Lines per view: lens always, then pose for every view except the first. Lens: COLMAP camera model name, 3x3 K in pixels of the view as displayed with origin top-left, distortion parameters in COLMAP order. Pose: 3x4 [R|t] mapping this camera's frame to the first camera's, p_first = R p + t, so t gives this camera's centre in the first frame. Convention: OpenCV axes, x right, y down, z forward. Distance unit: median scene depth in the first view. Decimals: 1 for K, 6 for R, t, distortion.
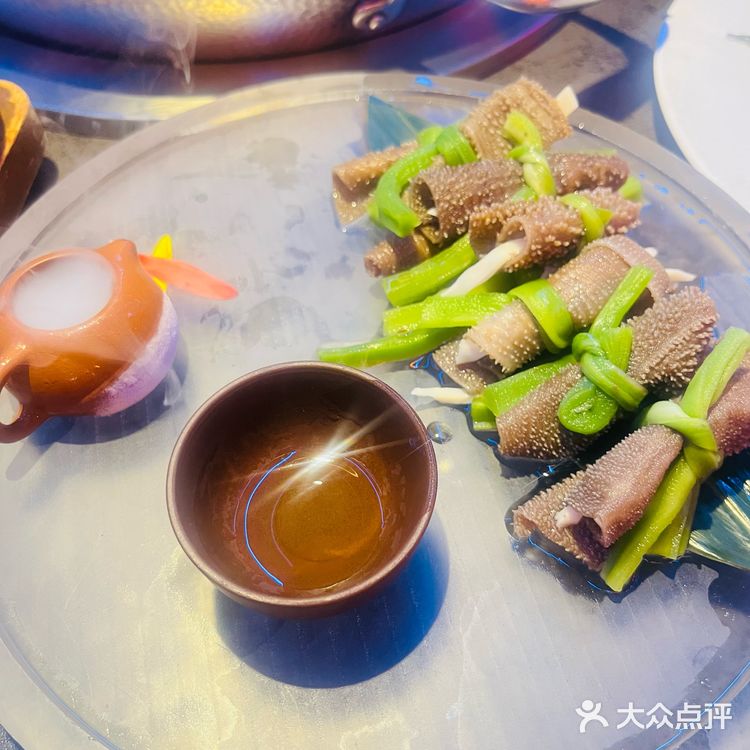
lens RADIAL K [[850.0, 0, 374.8], [0, 850.0, 342.5], [0, 0, 1]] dist [0.013158, 0.008152]
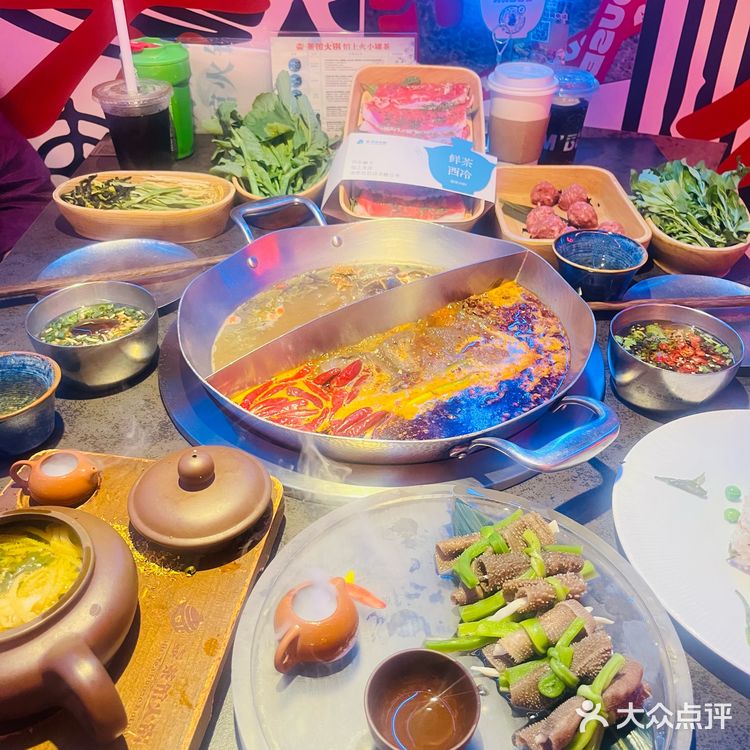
lens RADIAL K [[850.0, 0, 374.8], [0, 850.0, 342.5], [0, 0, 1]] dist [0.013158, 0.008152]
pose [[0.993852, 0.073999, -0.082356, -0.076664], [-0.094808, 0.952972, -0.287848, -0.078344], [0.057182, 0.293886, 0.954128, -1.233862]]
